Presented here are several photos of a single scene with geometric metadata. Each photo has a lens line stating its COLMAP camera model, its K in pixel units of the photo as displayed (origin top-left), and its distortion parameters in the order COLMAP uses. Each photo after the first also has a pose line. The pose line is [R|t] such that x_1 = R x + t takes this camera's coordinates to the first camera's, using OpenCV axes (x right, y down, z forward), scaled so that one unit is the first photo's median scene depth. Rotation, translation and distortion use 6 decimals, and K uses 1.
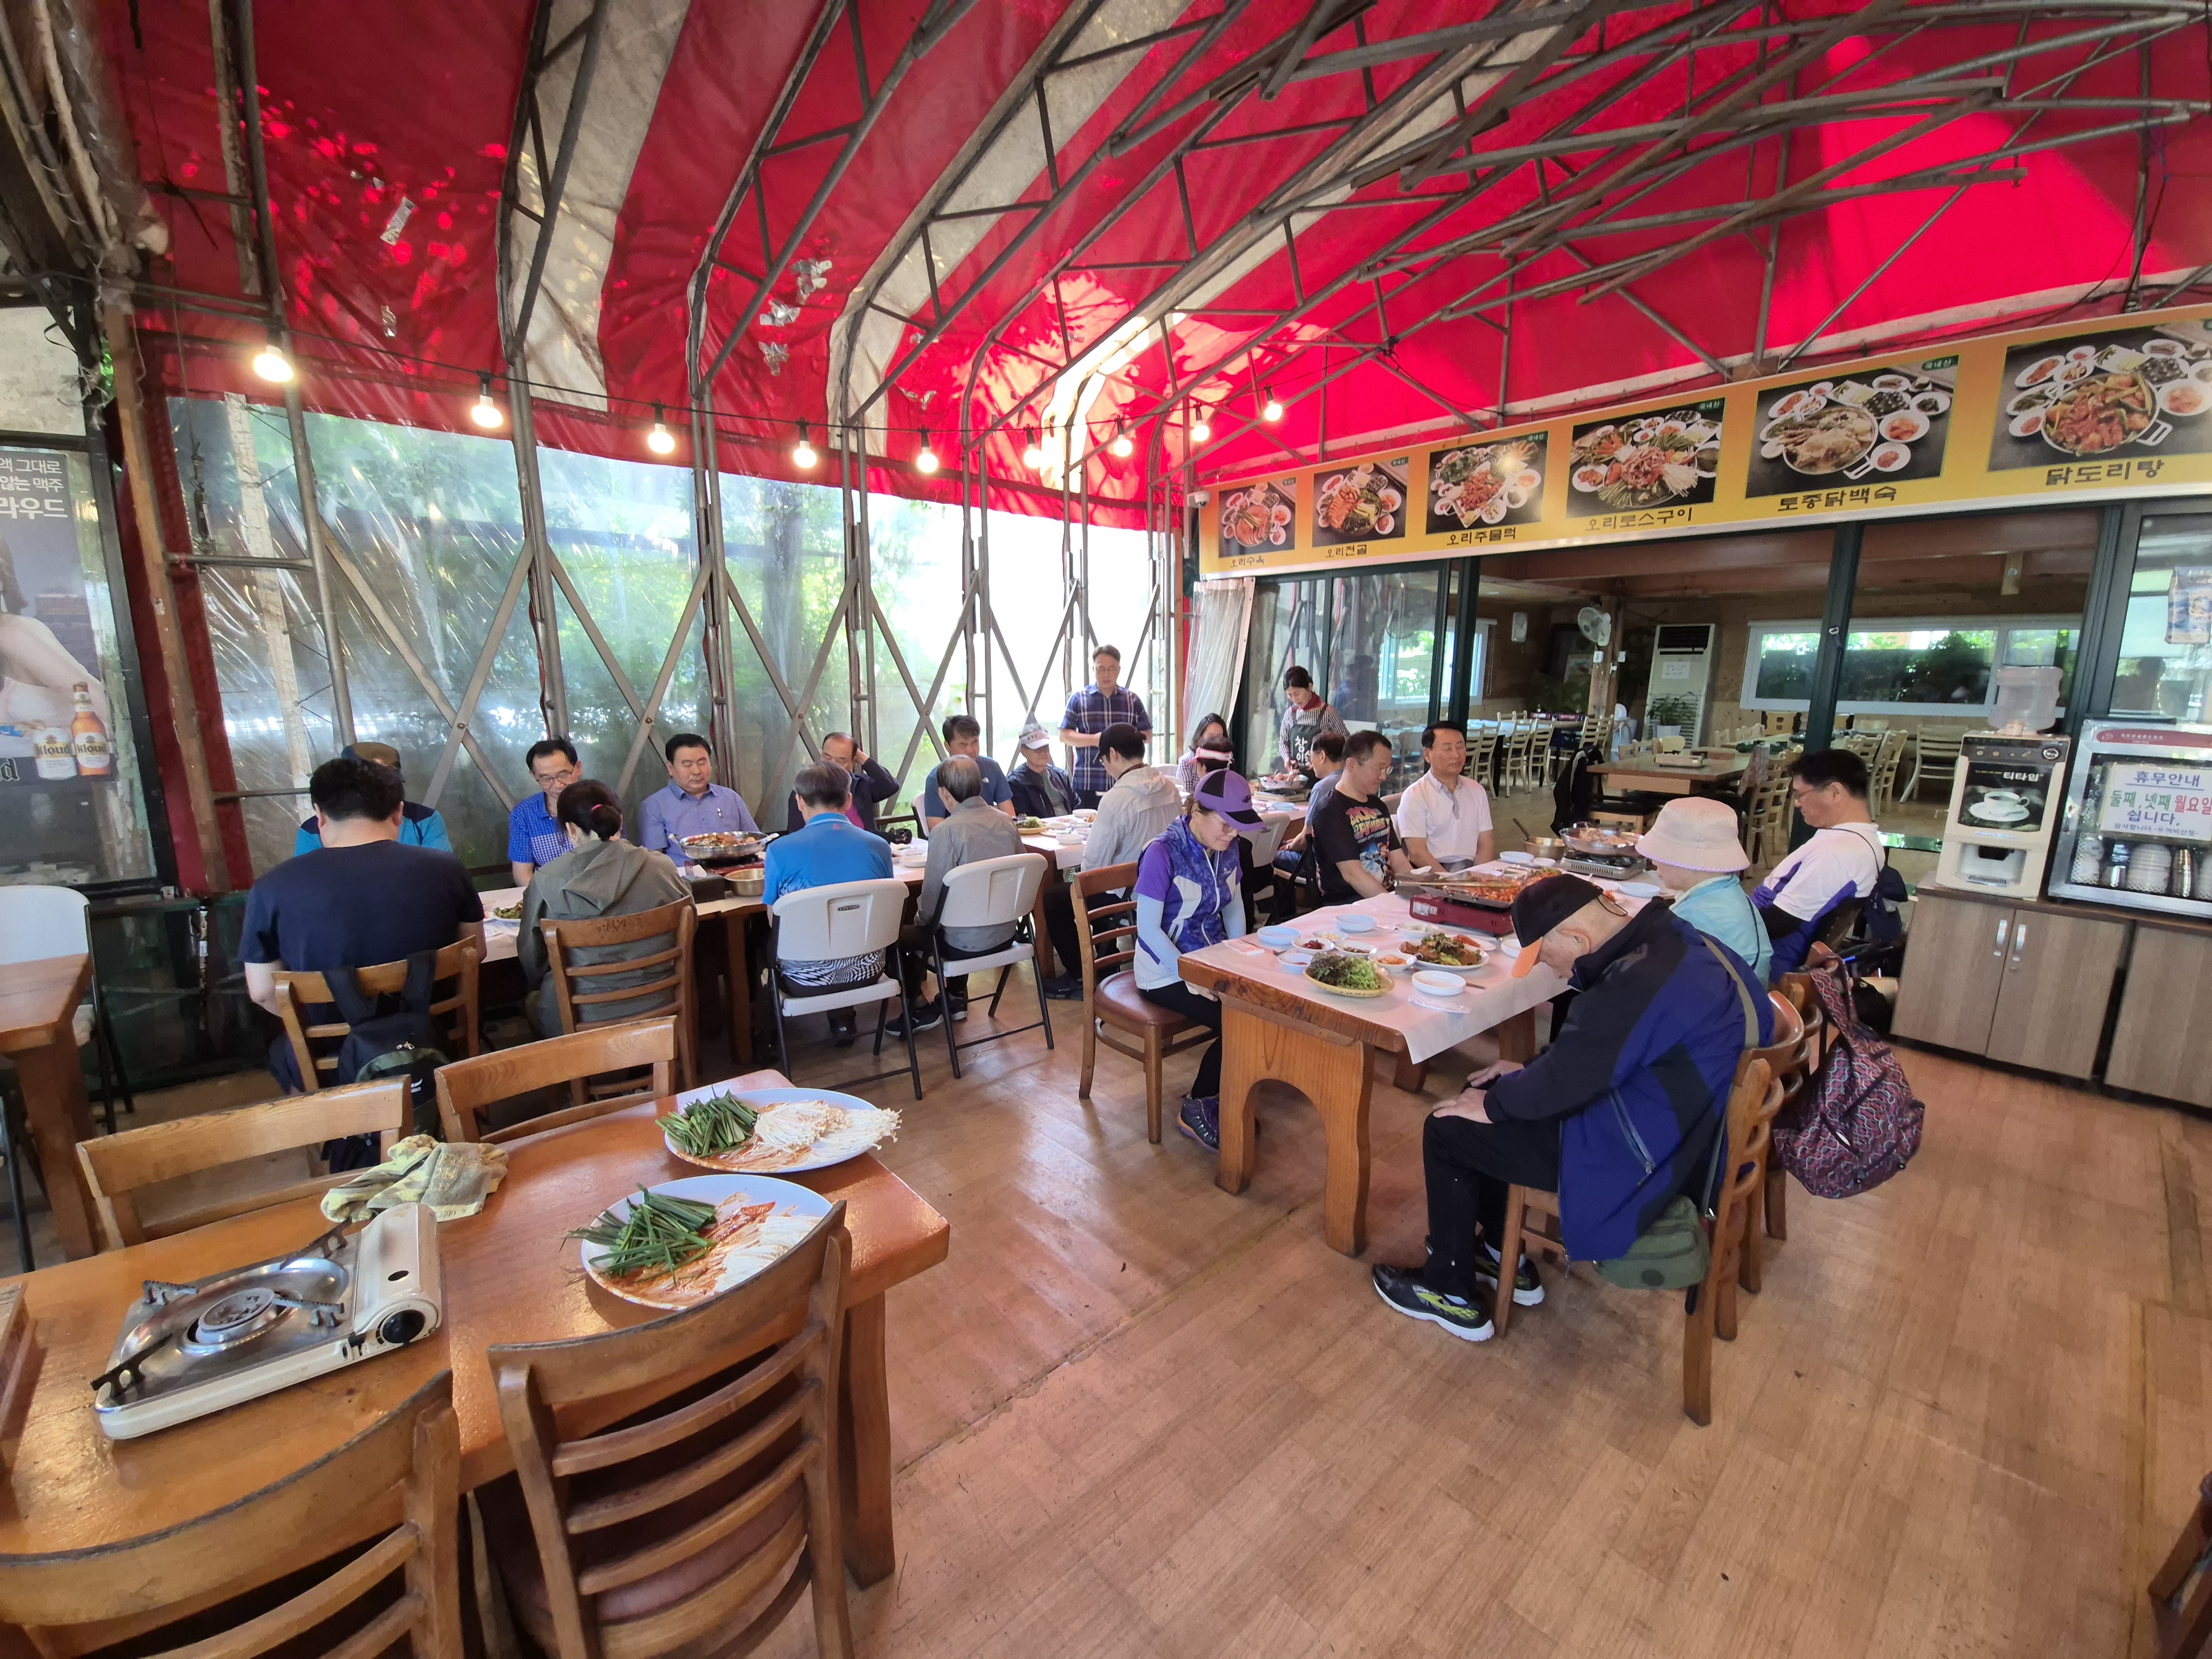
lens RADIAL K [[900.0, 0, 1099.6], [0, 900.0, 833.3], [0, 0, 1]] dist [-0.000109, 0.000007]
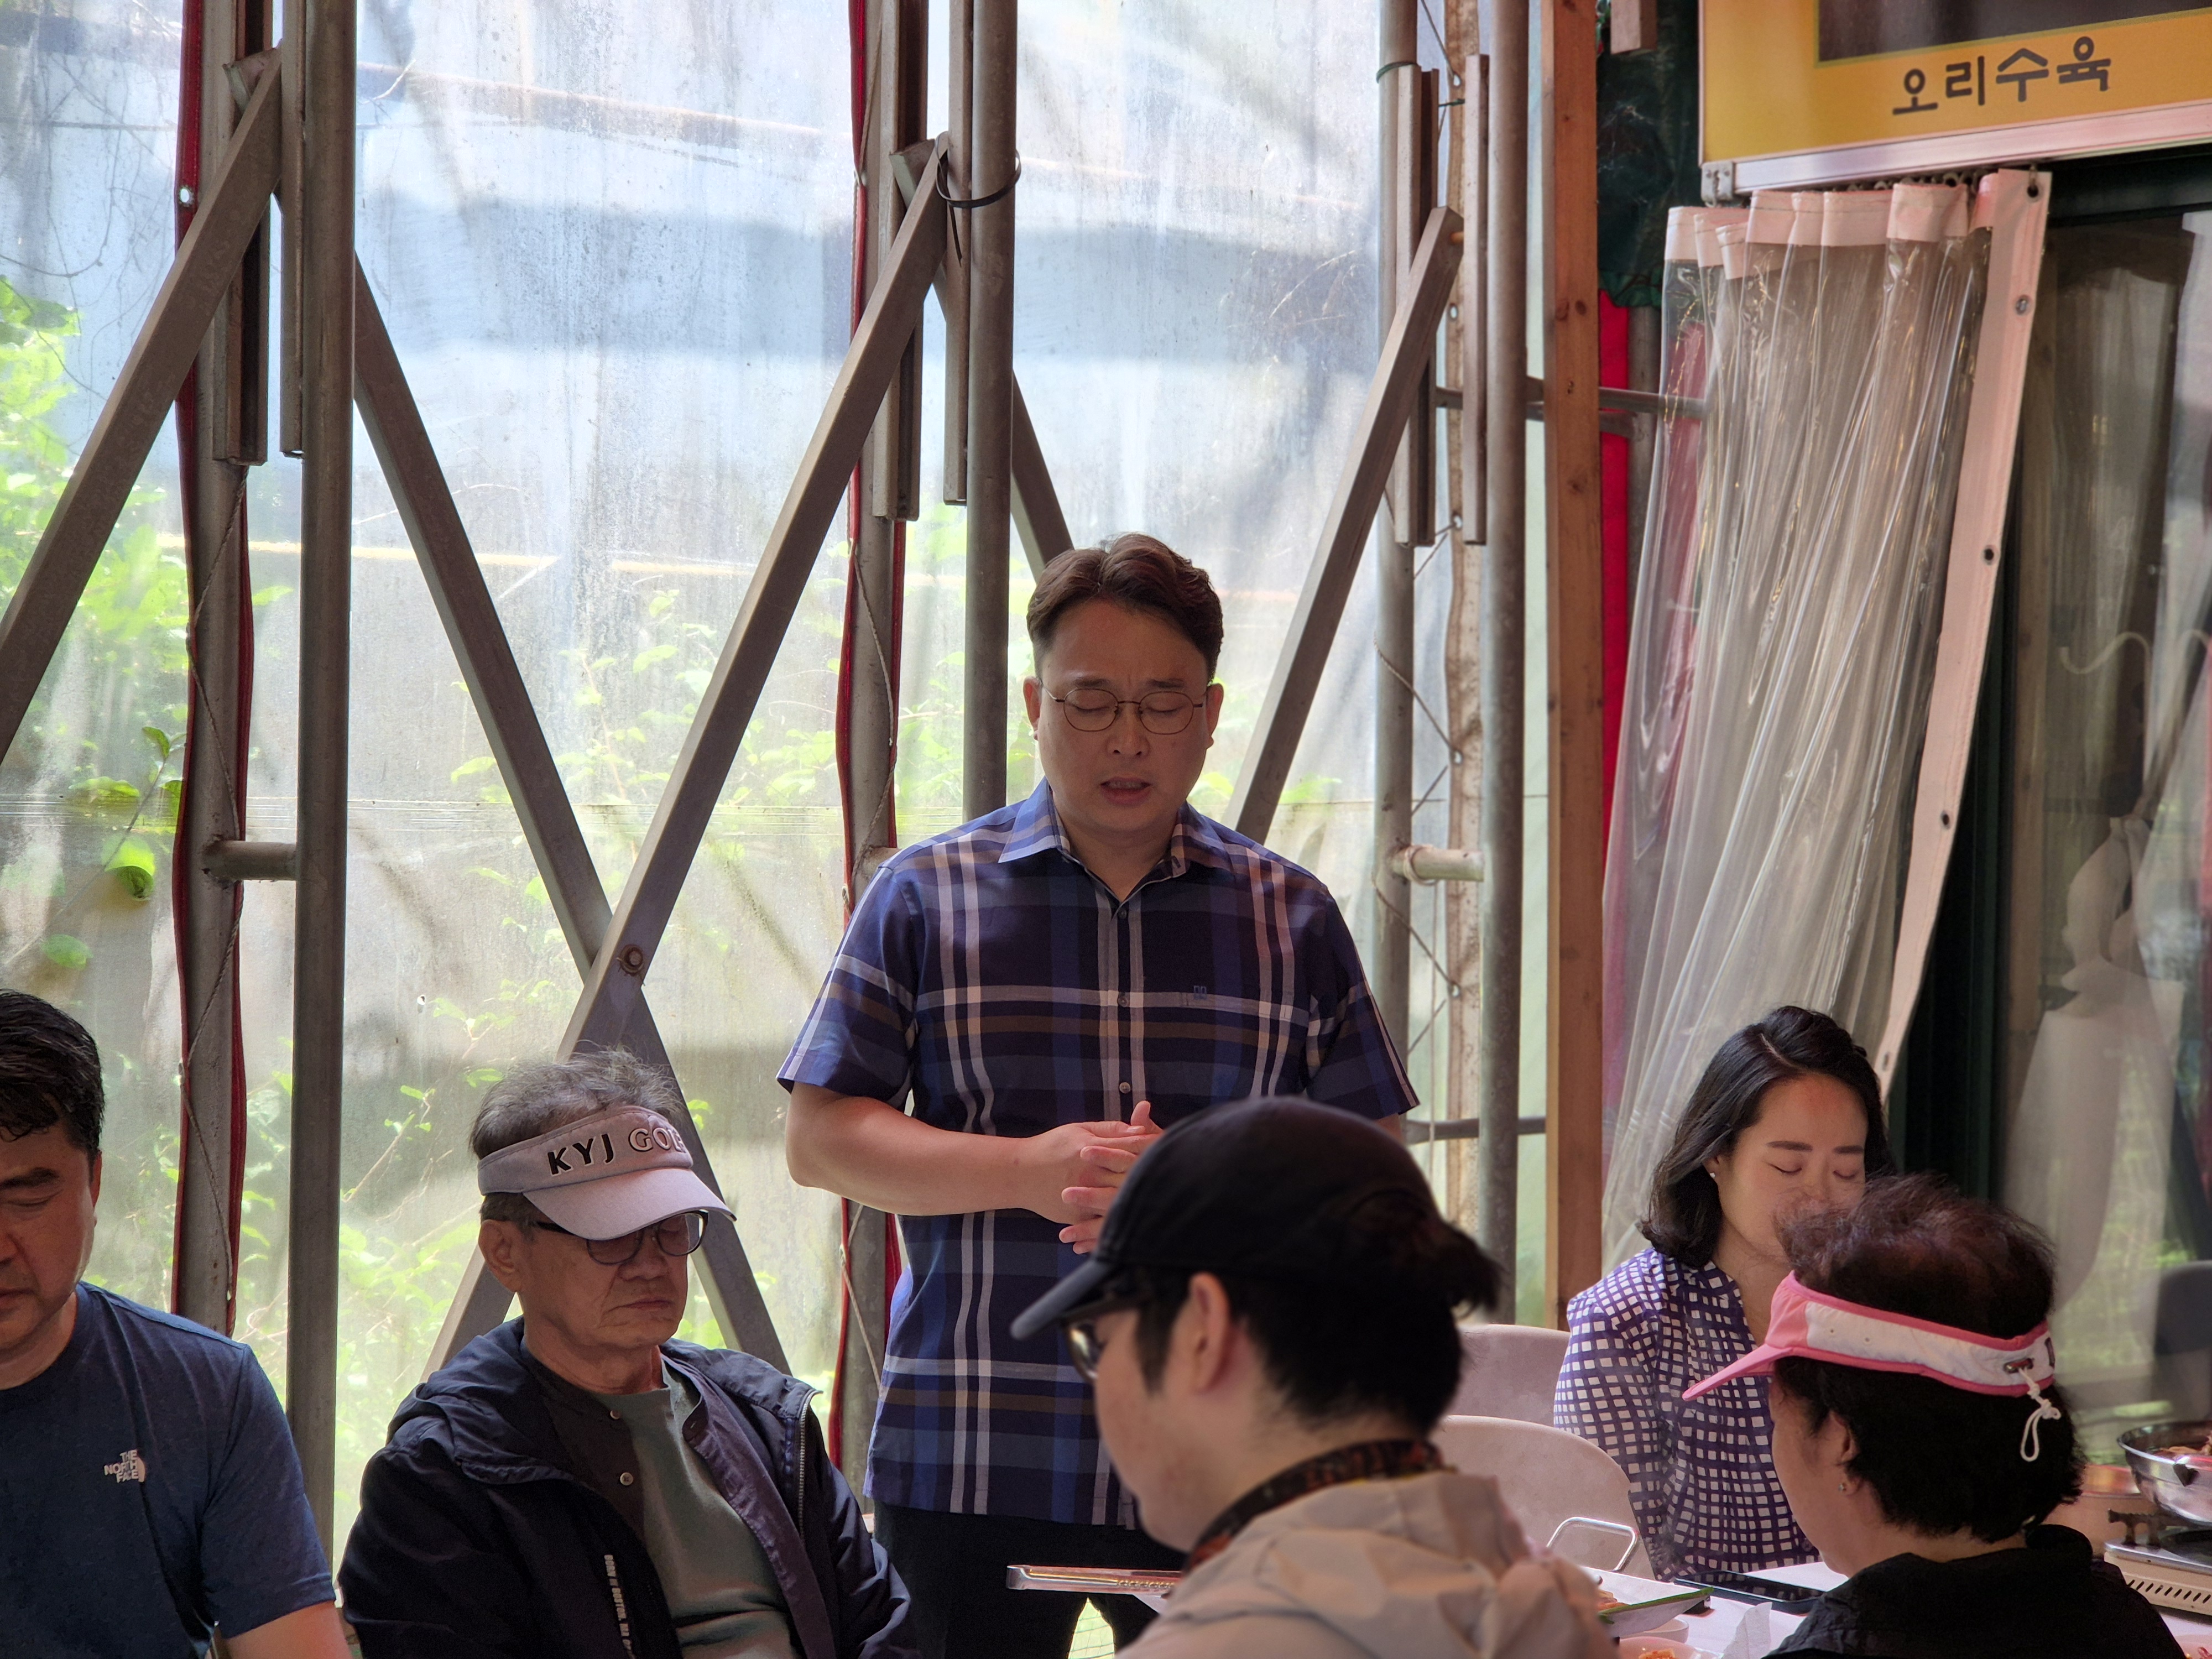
lens RADIAL K [[4405.0, 0, 1106.0], [0, 4405.0, 829.5], [0, 0, 1]] dist [-0.398349, 3.502817]
pose [[0.999845, 0.016430, -0.006351, 0.010554], [-0.017250, 0.986259, -0.164301, -0.038704], [0.003564, 0.164385, 0.986390, 0.262181]]
